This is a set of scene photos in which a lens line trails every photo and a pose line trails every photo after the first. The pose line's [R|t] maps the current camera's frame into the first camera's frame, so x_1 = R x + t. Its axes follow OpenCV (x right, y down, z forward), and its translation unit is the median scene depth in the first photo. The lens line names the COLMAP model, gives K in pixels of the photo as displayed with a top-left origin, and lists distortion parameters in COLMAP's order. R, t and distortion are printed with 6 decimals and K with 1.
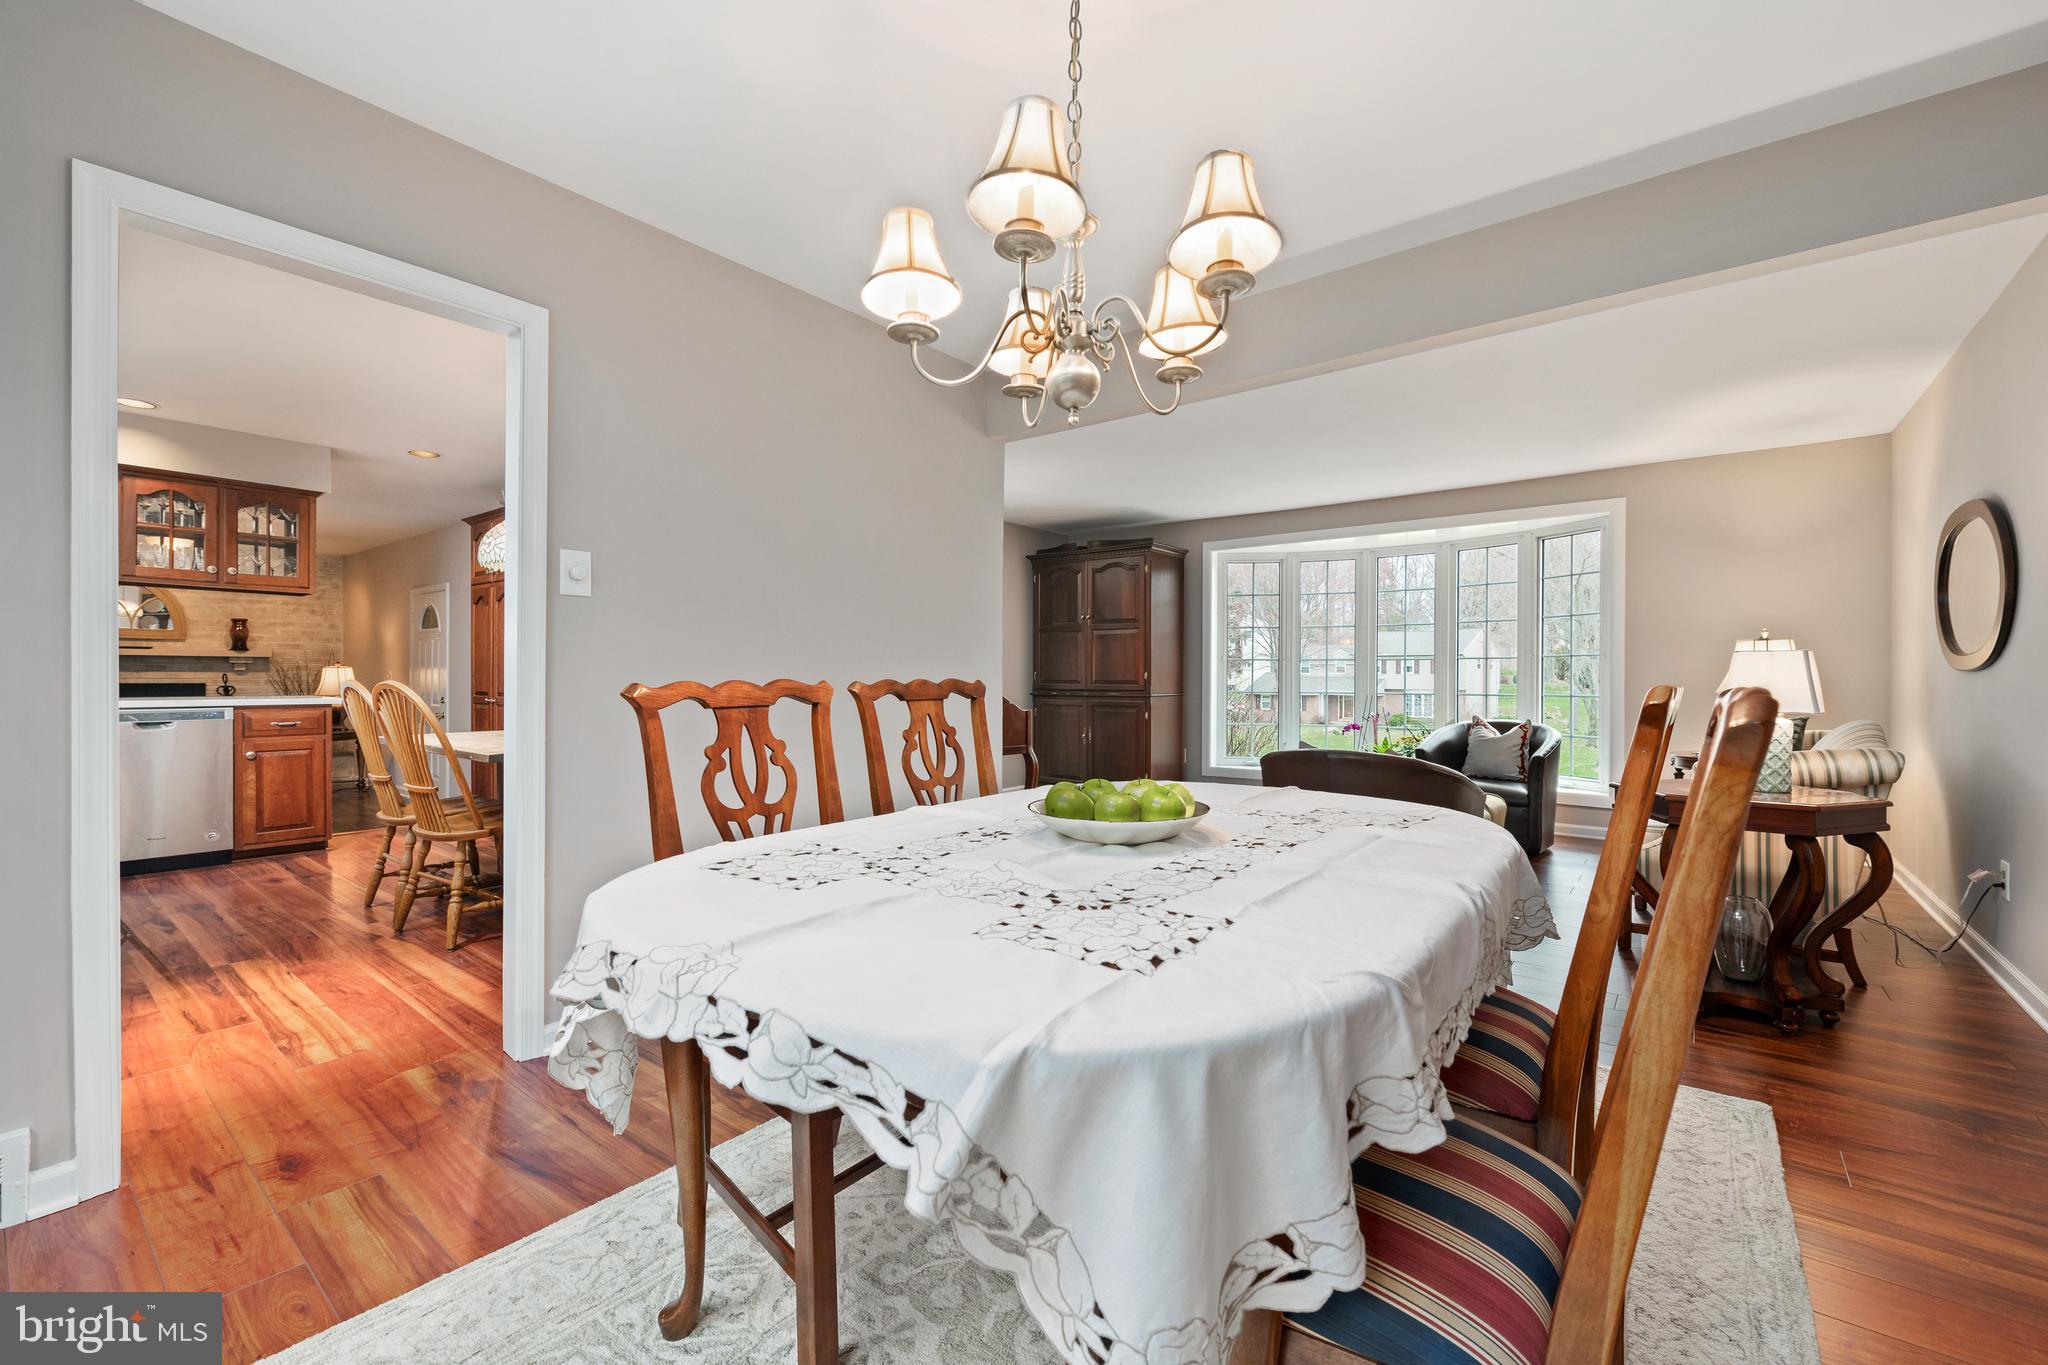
lens RADIAL K [[848.9, 0, 1021.9], [0, 848.9, 685.0], [0, 0, 1]] dist [-0.001558, -0.000106]
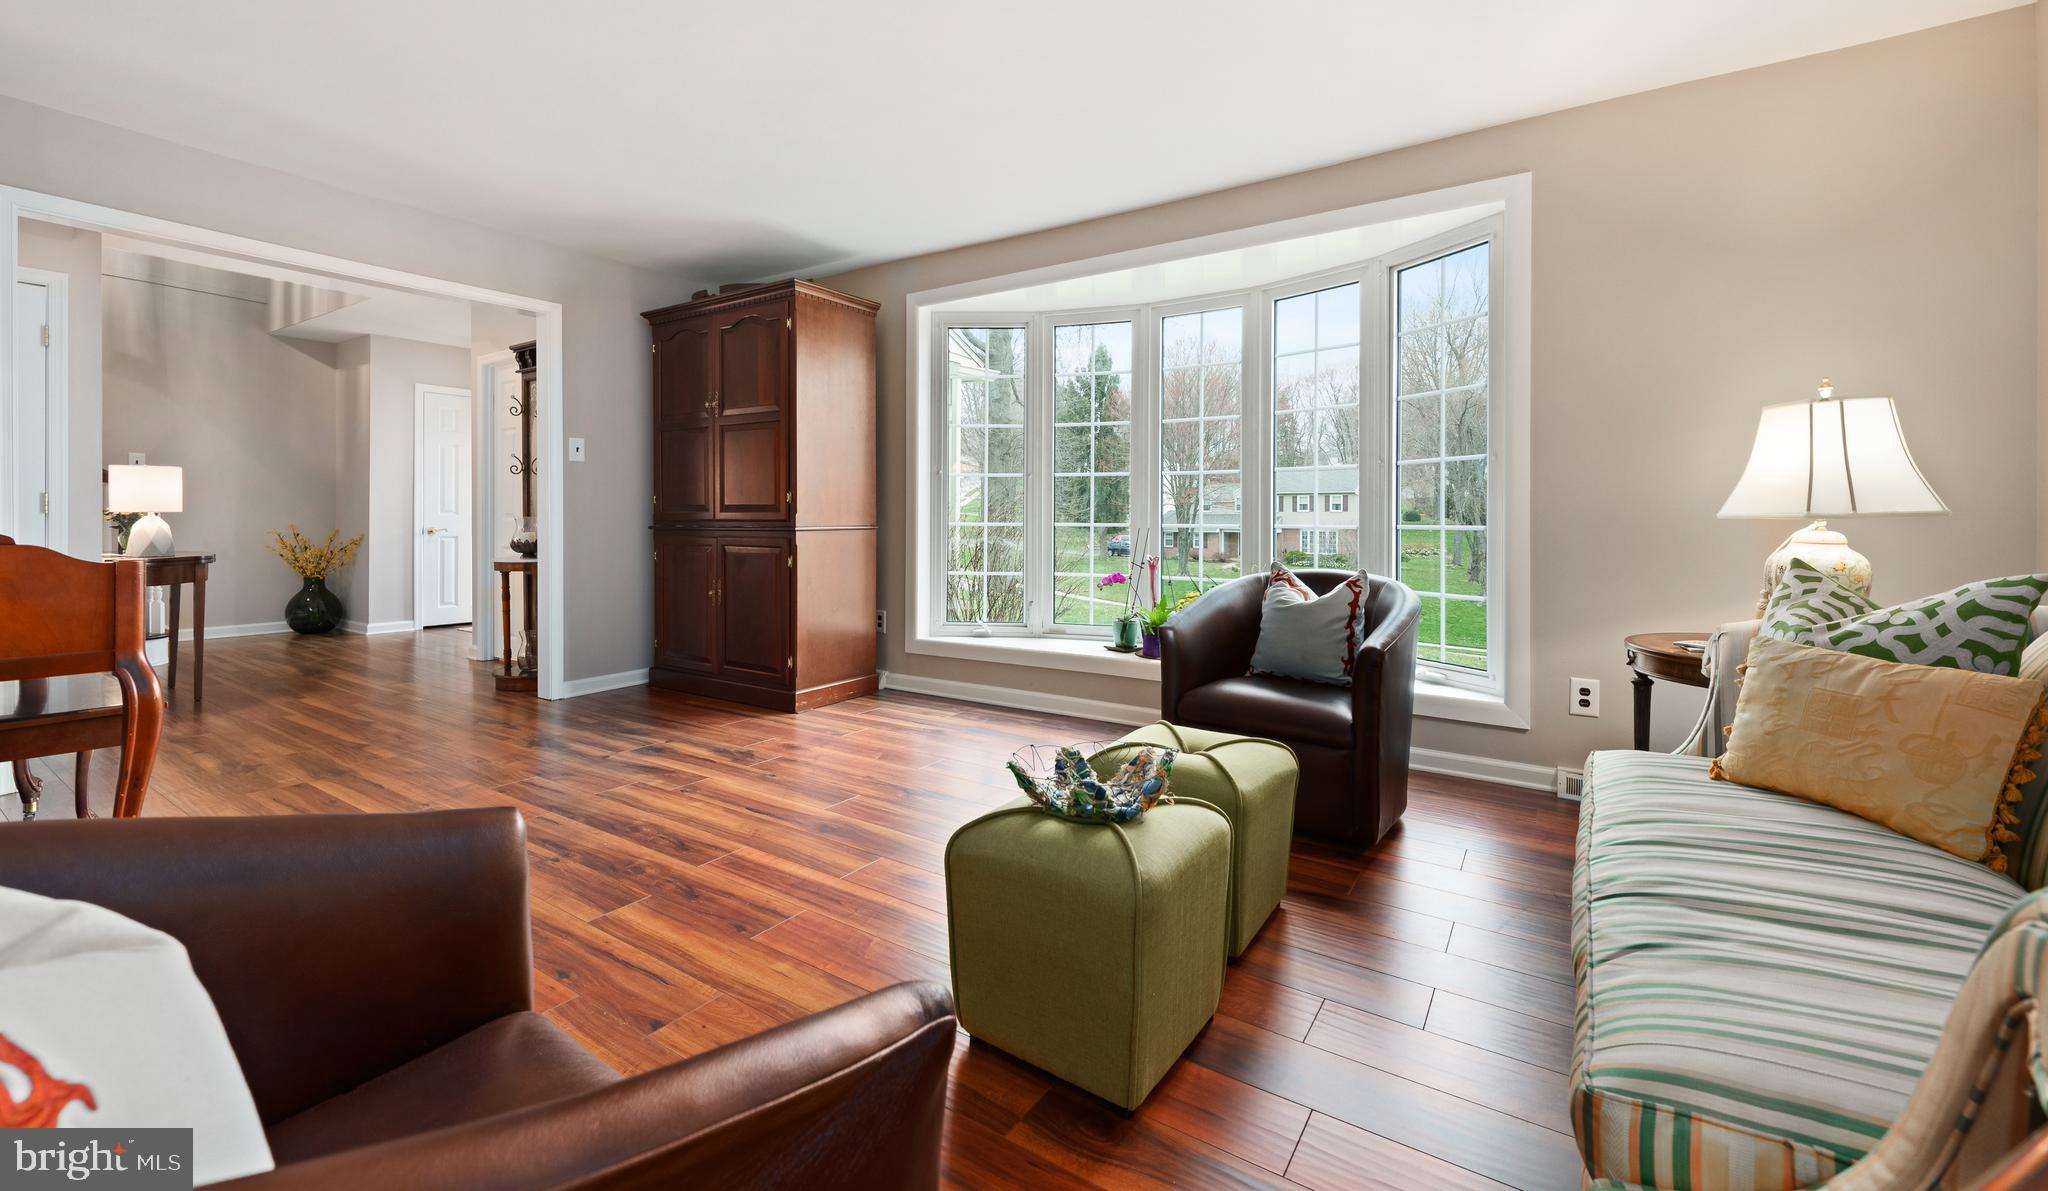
lens RADIAL K [[815.5, 0, 1042.3], [0, 815.5, 518.7], [0, 0, 1]] dist [0.001894, 0.000065]
pose [[0.994490, 0.002470, 0.104804, 0.334138], [-0.001914, 0.999984, -0.005404, 0.011309], [-0.104816, 0.005174, 0.994478, 0.498006]]
